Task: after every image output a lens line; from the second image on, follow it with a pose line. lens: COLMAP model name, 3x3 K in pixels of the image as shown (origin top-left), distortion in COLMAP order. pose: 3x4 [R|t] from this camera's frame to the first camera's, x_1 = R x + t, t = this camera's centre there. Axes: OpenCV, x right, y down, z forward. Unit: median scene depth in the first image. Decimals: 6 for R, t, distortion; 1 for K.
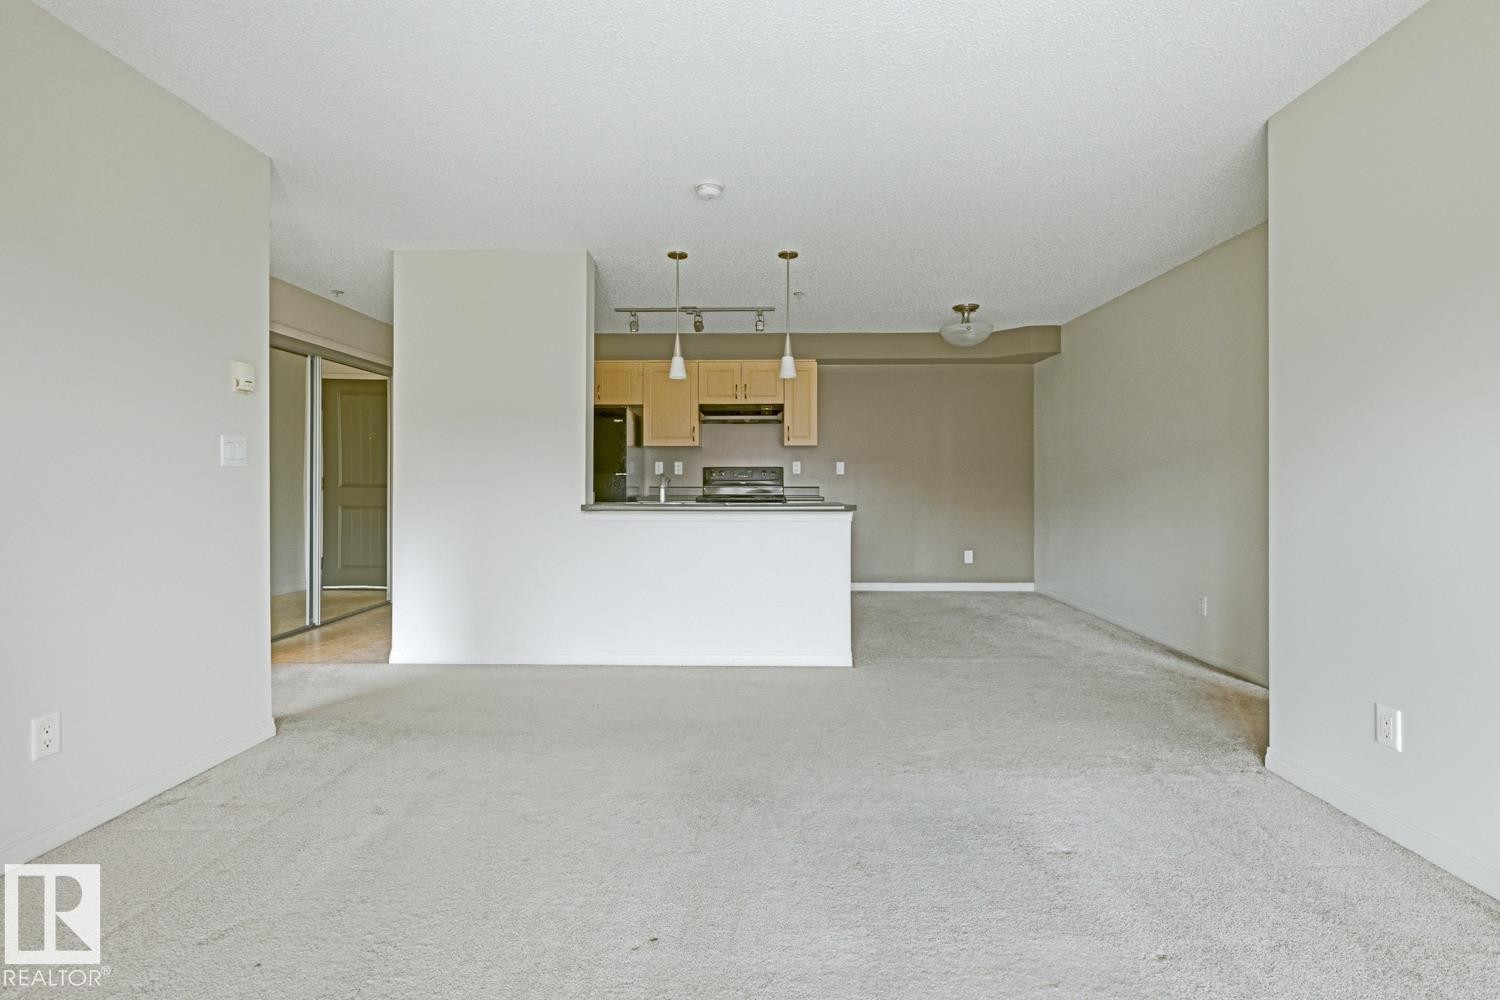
lens RADIAL K [[651.3, 0, 754.8], [0, 651.3, 479.5], [0, 0, 1]] dist [0.003536, -0.003973]
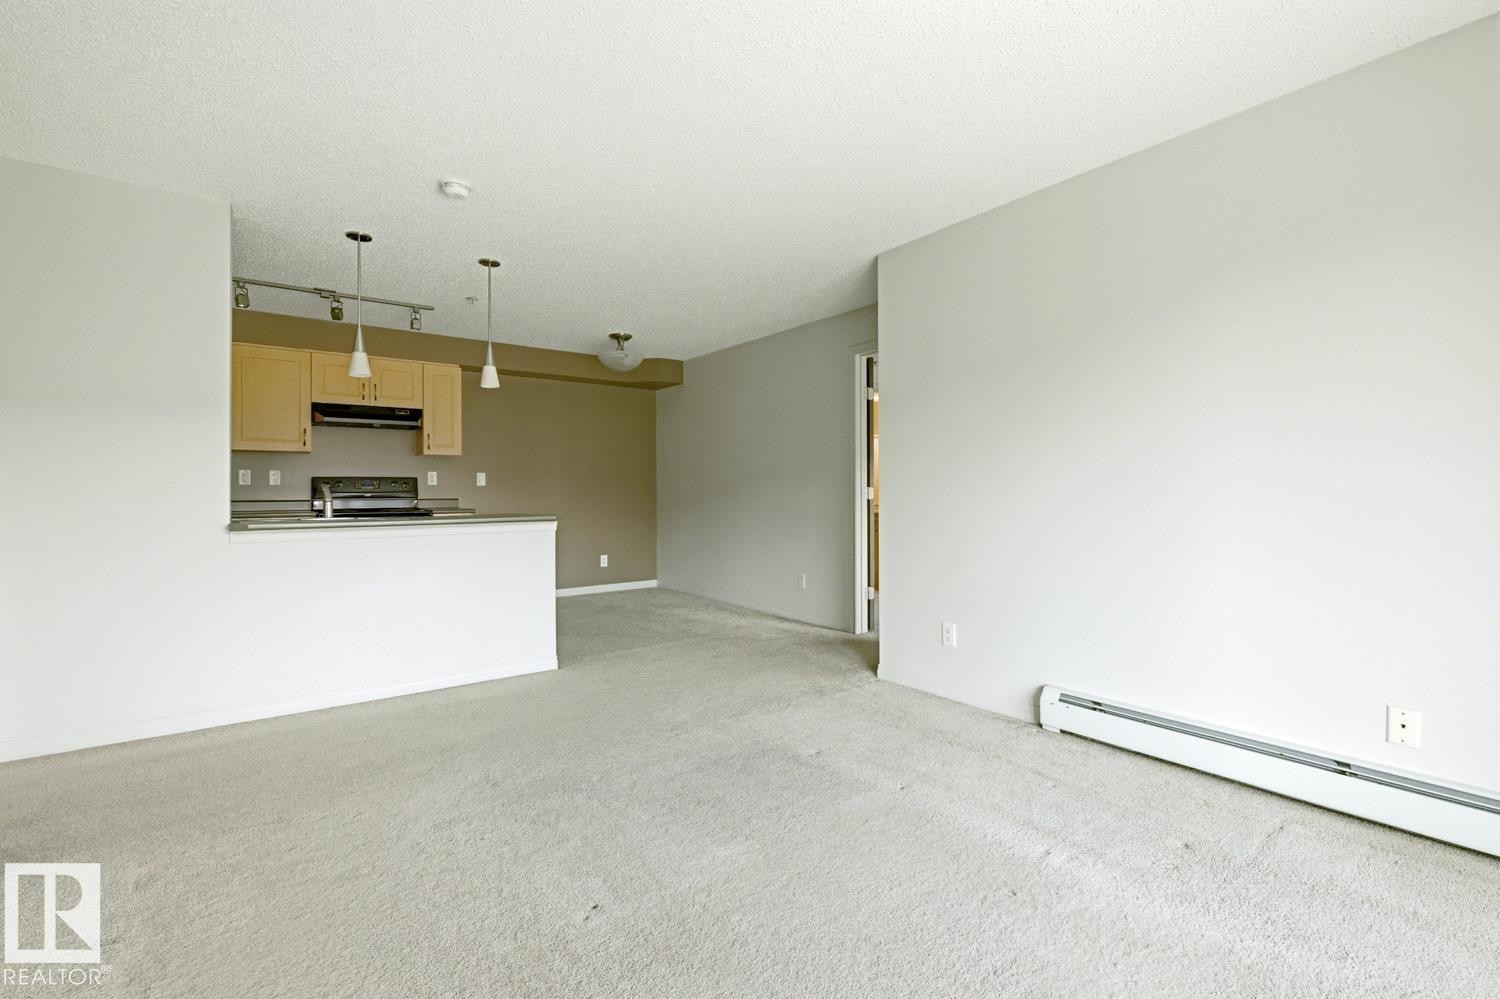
lens RADIAL K [[651.3, 0, 746.1], [0, 651.3, 486.6], [0, 0, 1]] dist [0.003536, -0.003973]
pose [[0.790752, -0.000311, 0.612136, -0.174092], [0.004254, 0.999979, -0.004988, 0.000045], [-0.612122, 0.006548, 0.790737, -0.009752]]
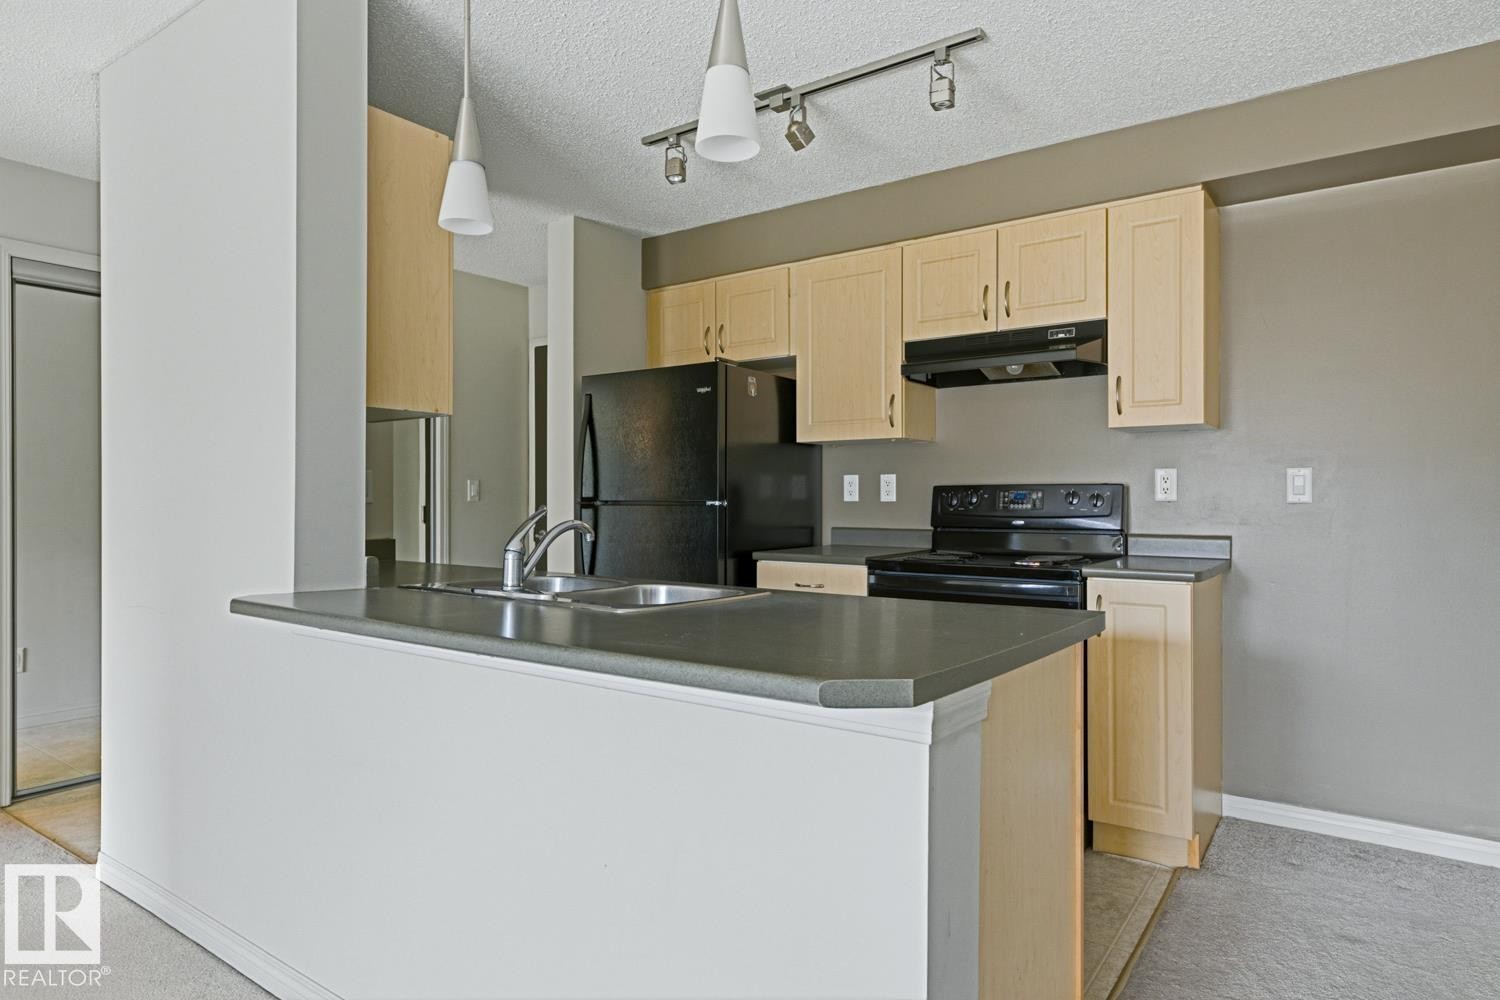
lens RADIAL K [[877.7, 0, 753.7], [0, 877.7, 501.7], [0, 0, 1]] dist [0.008651, -0.003015]
pose [[0.823095, 0.001844, -0.567900, 0.183398], [0.001563, 0.999984, 0.005512, -0.013230], [0.567901, -0.005425, 0.823079, 0.504200]]
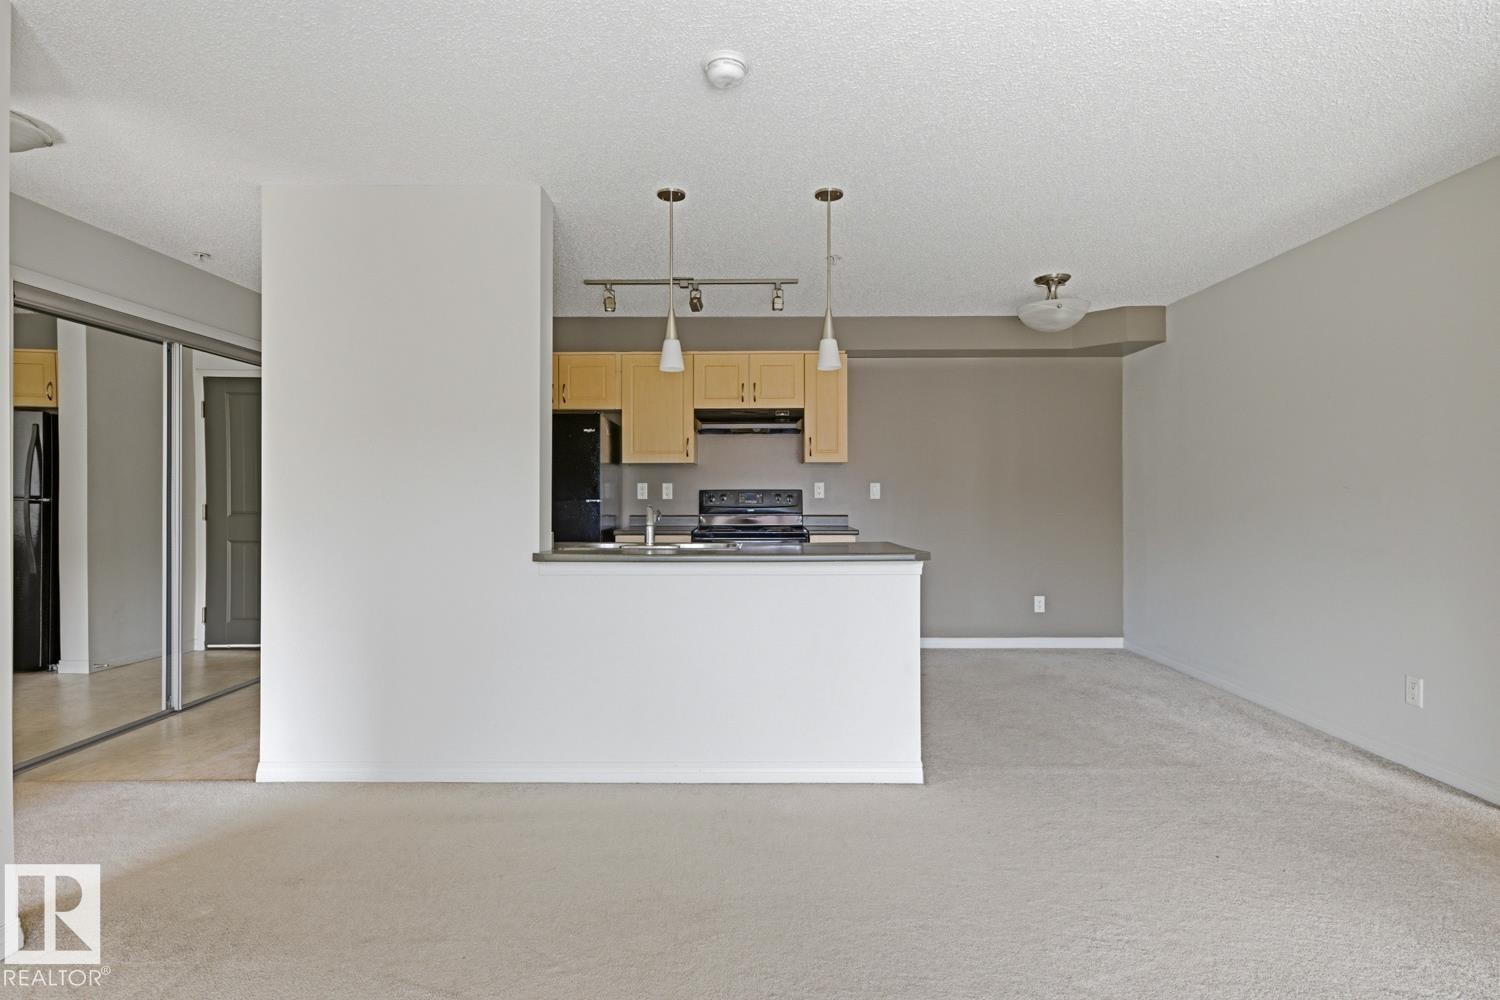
lens RADIAL K [[724.1, 0, 753.3], [0, 724.1, 495.0], [0, 0, 1]] dist [-0.000095, 0.001266]
pose [[0.999932, -0.001867, 0.011486, -0.028380], [0.001852, 0.999997, 0.001354, -0.016152], [-0.011489, -0.001333, 0.999933, 0.157092]]
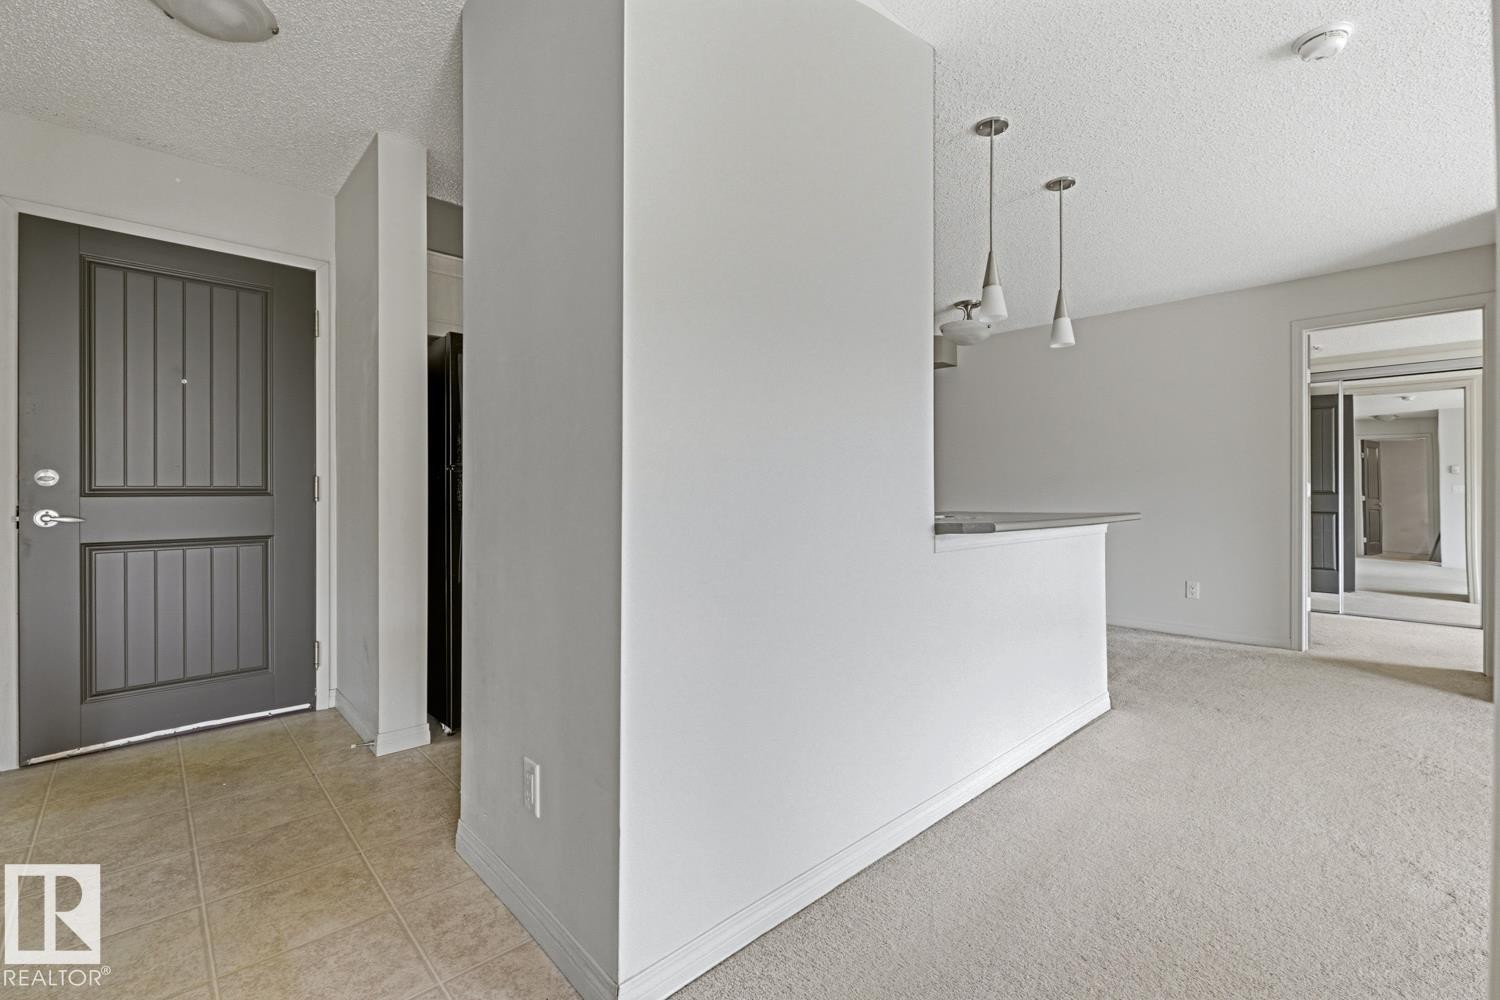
lens RADIAL K [[651.3, 0, 760.1], [0, 651.3, 489.4], [0, 0, 1]] dist [0.003536, -0.003973]
pose [[0.717129, 0.004712, 0.696924, -0.516900], [-0.002565, 0.999988, -0.004121, 0.008915], [-0.696936, 0.001167, 0.717133, 0.495863]]
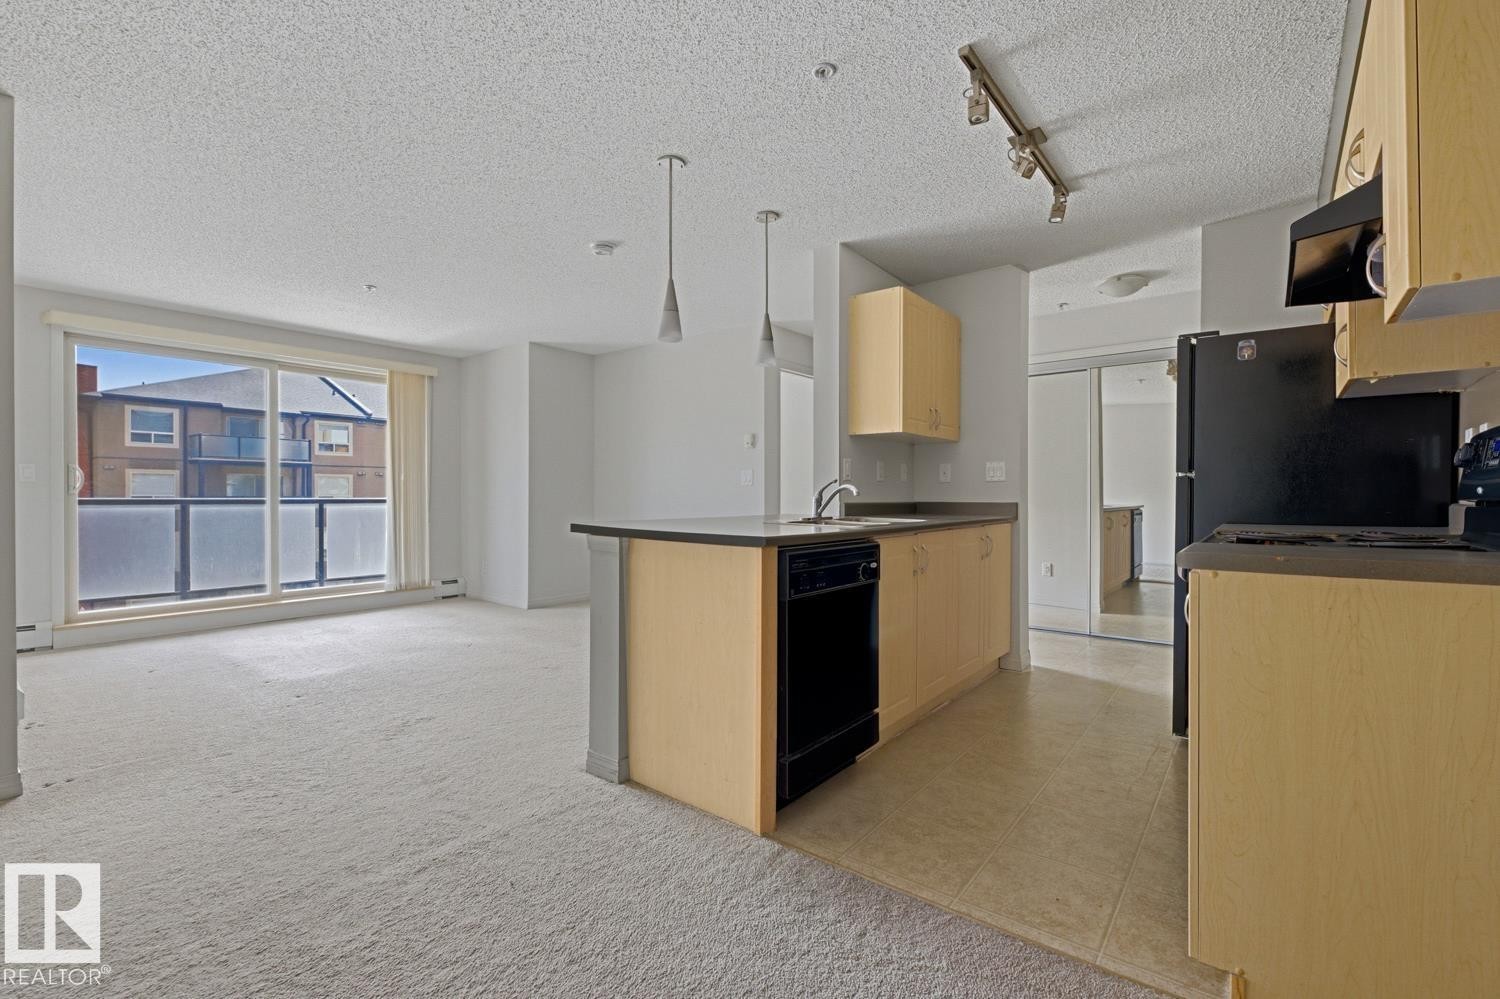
lens RADIAL K [[651.3, 0, 751.8], [0, 651.3, 501.7], [0, 0, 1]] dist [0.003536, -0.003973]
pose [[-0.605805, 0.006660, -0.795585, 0.393360], [0.003786, 0.999978, 0.005489, 0.008135], [0.795604, 0.000313, -0.605817, 1.057021]]
